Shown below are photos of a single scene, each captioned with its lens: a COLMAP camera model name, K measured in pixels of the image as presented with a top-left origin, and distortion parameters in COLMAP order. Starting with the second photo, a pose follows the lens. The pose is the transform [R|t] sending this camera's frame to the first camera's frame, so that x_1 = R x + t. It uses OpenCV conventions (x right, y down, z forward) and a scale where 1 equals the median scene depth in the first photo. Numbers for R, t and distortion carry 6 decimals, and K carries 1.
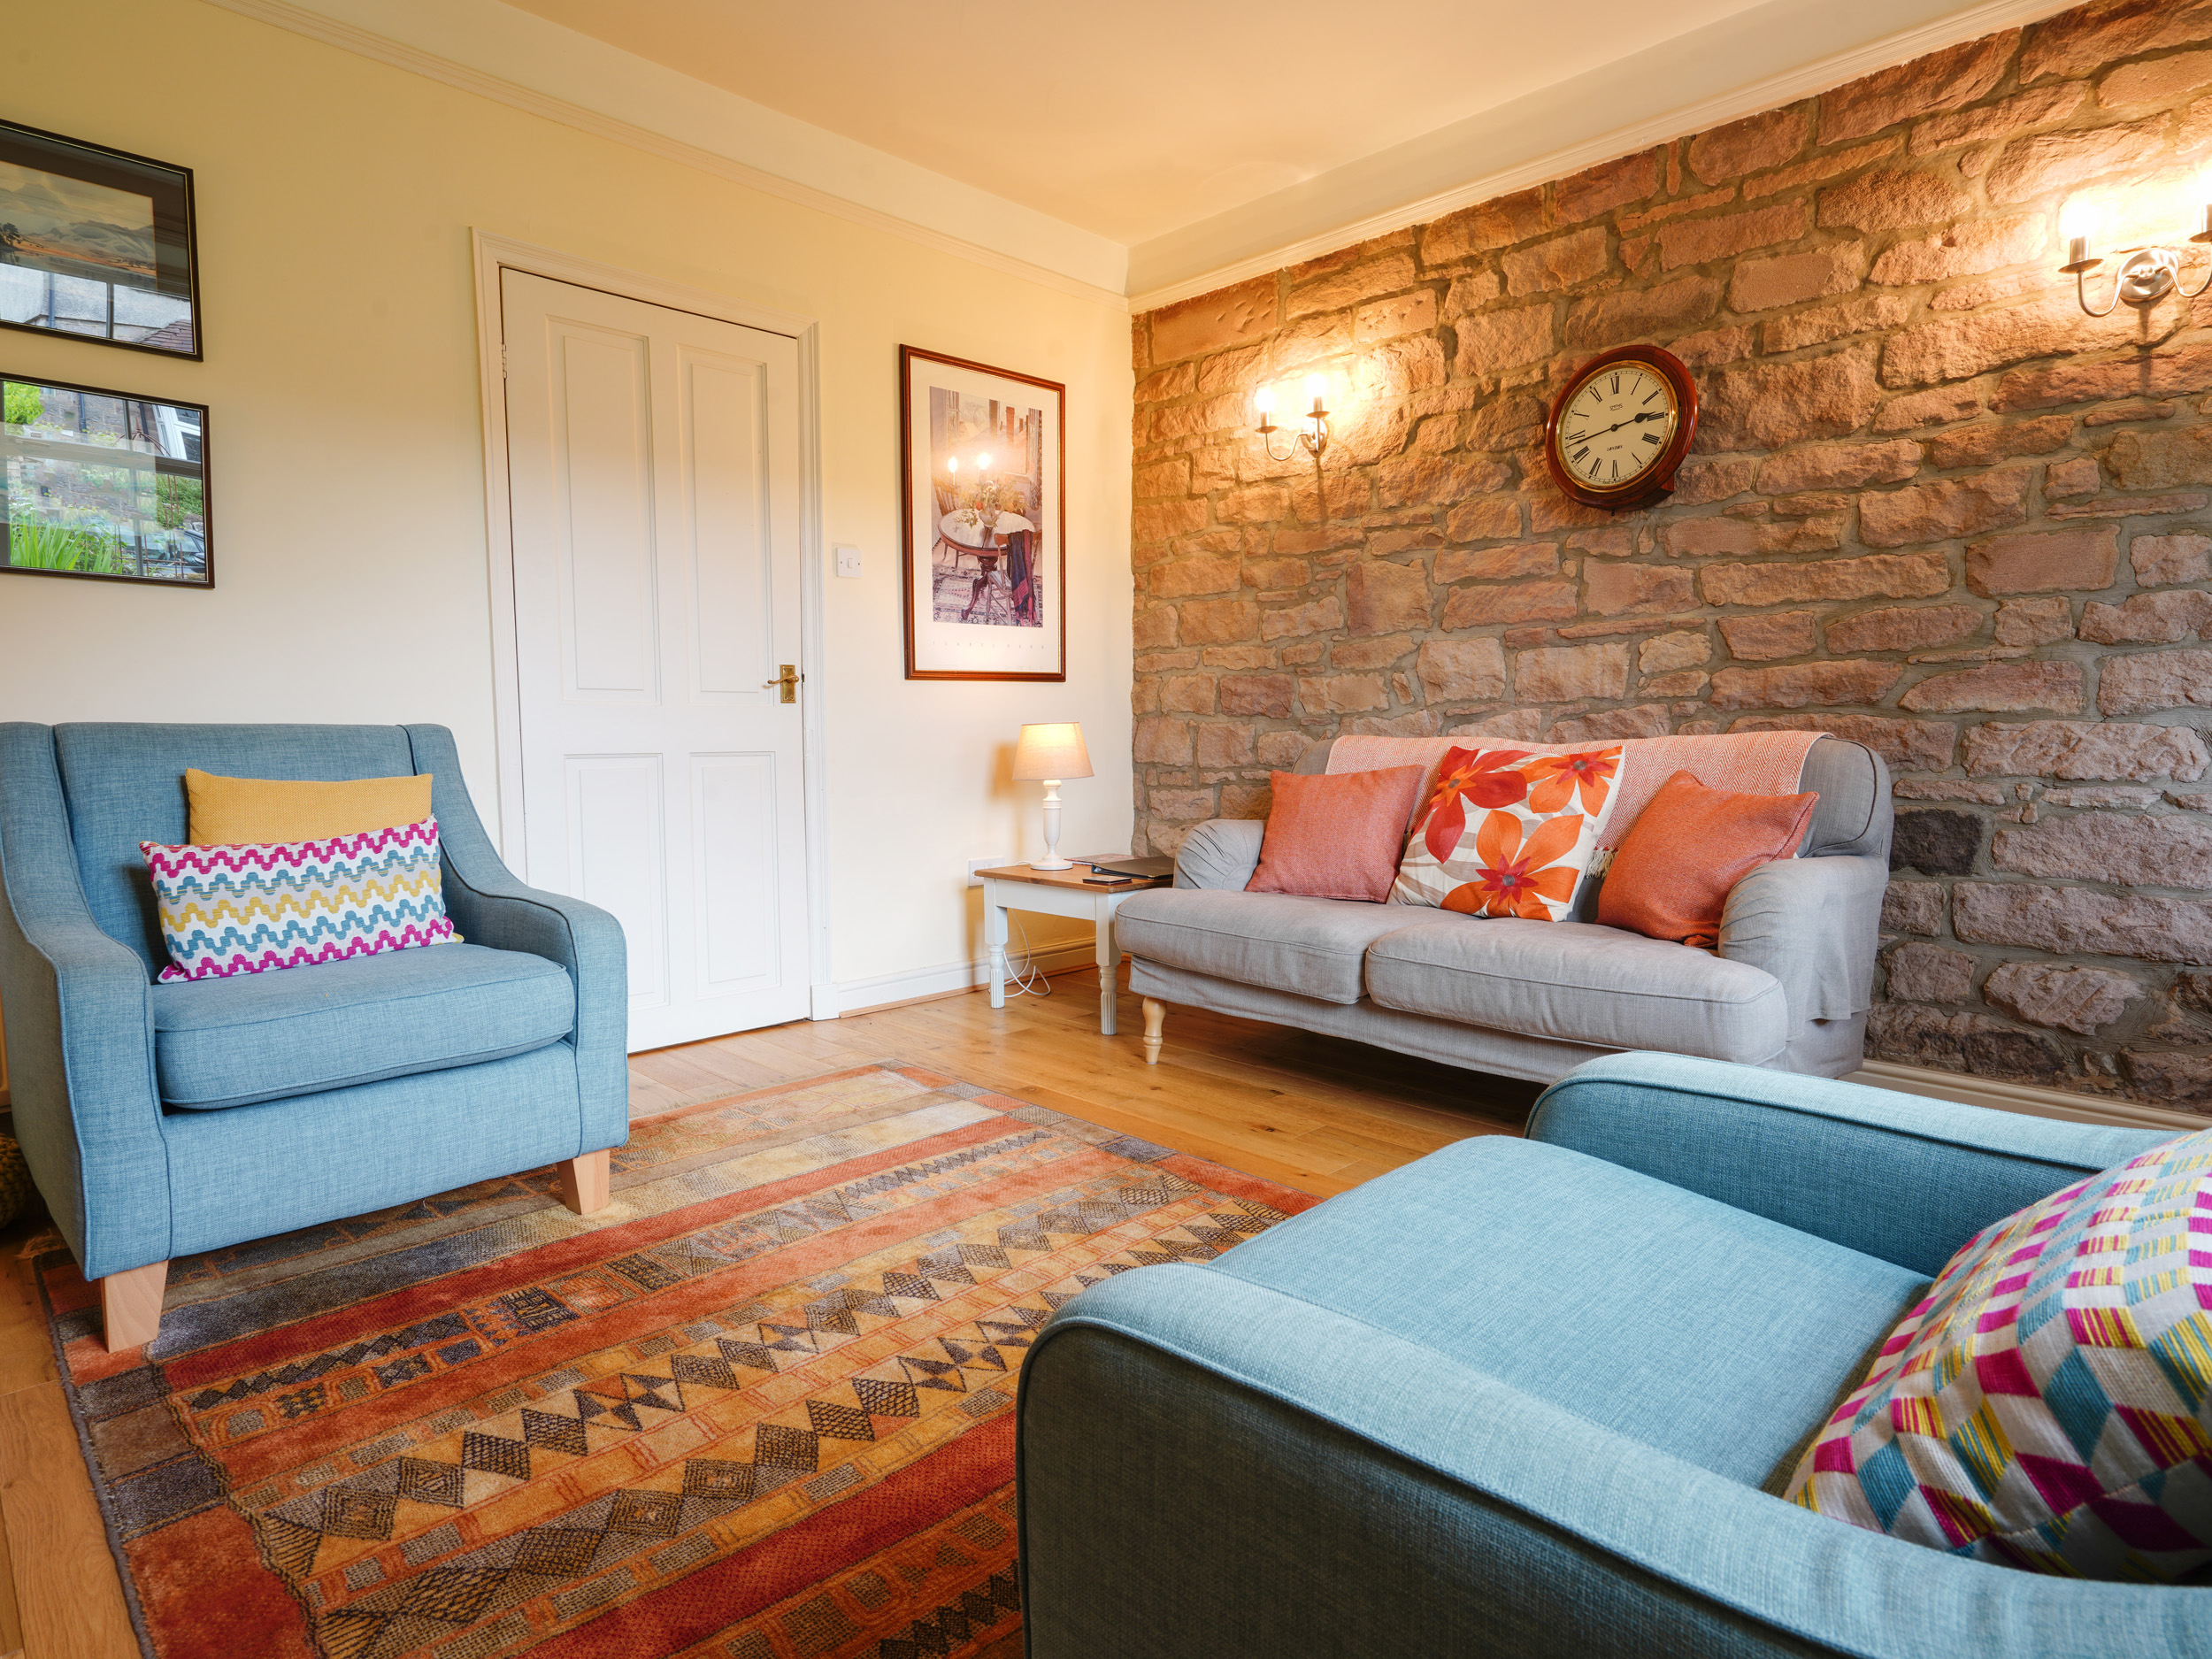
lens RADIAL K [[1228.3, 0, 1104.9], [0, 1228.3, 823.6], [0, 0, 1]] dist [-0.000980, 0.002137]
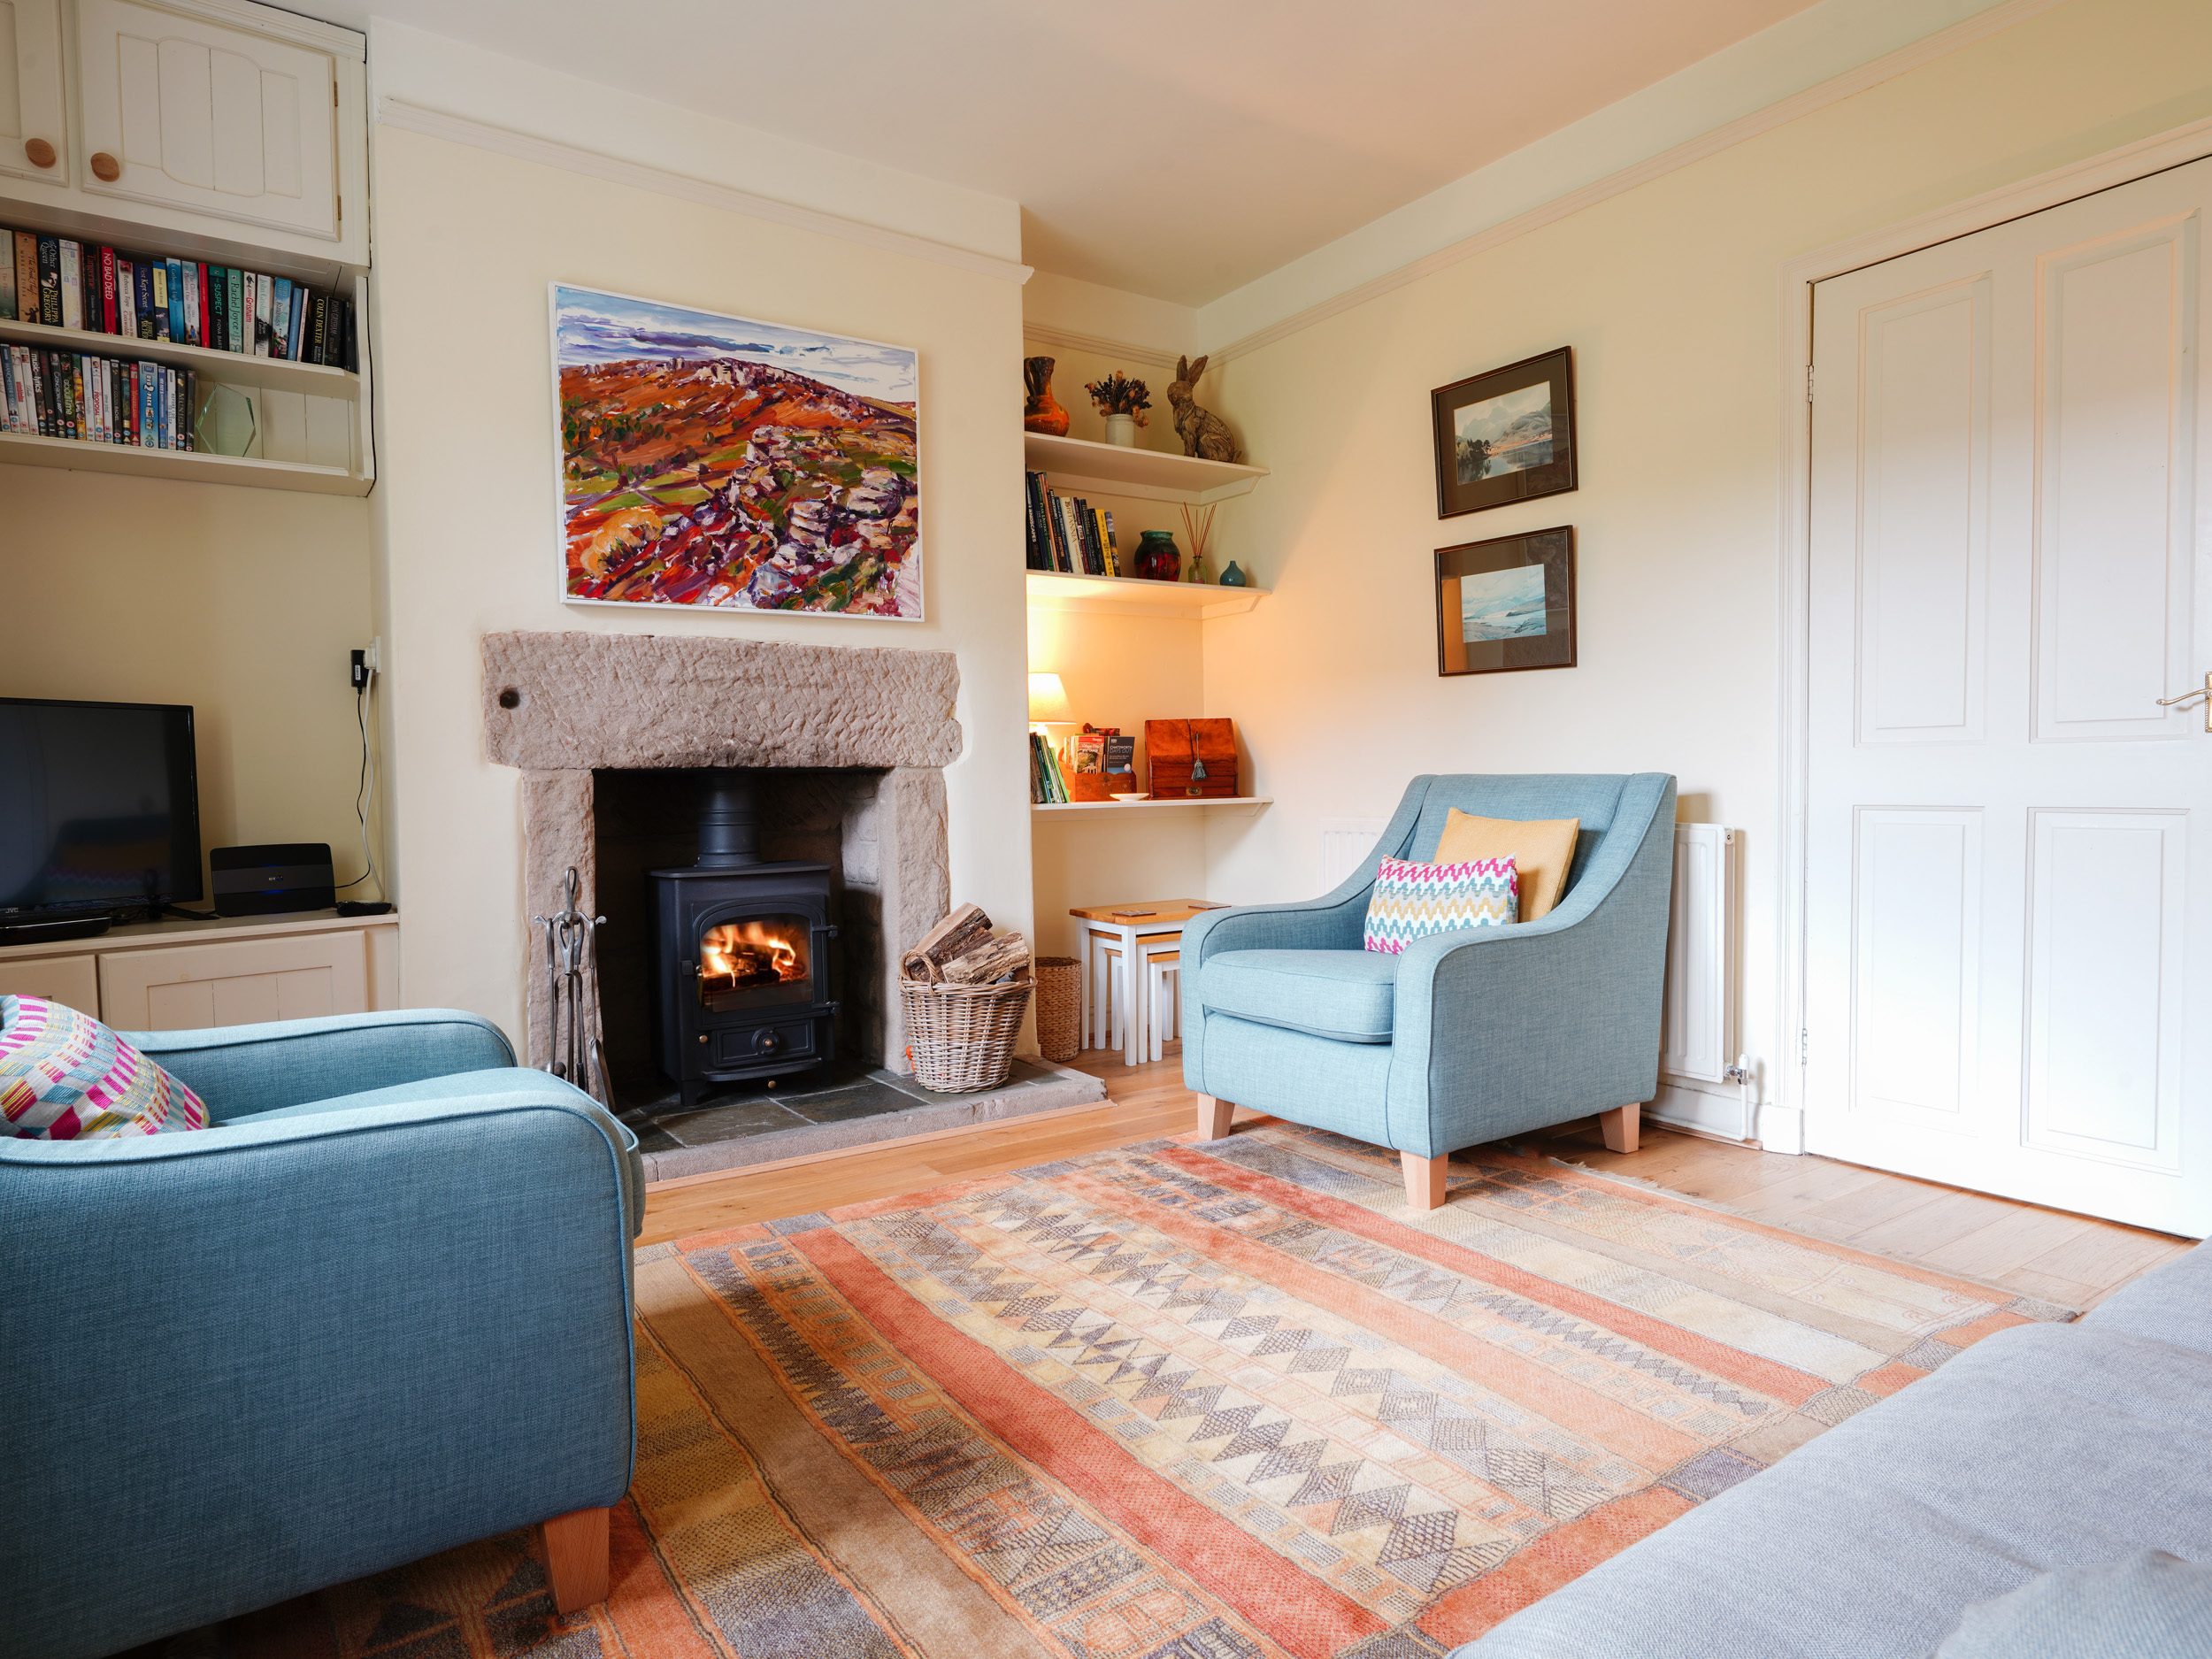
lens RADIAL K [[1266.8, 0, 1101.1], [0, 1266.8, 828.1], [0, 0, 1]] dist [0.004896, 0.000902]
pose [[-0.162320, 0.047122, -0.985612, 0.776531], [-0.065157, 0.996167, 0.058358, -0.084249], [0.984585, 0.073692, -0.158627, 0.879280]]
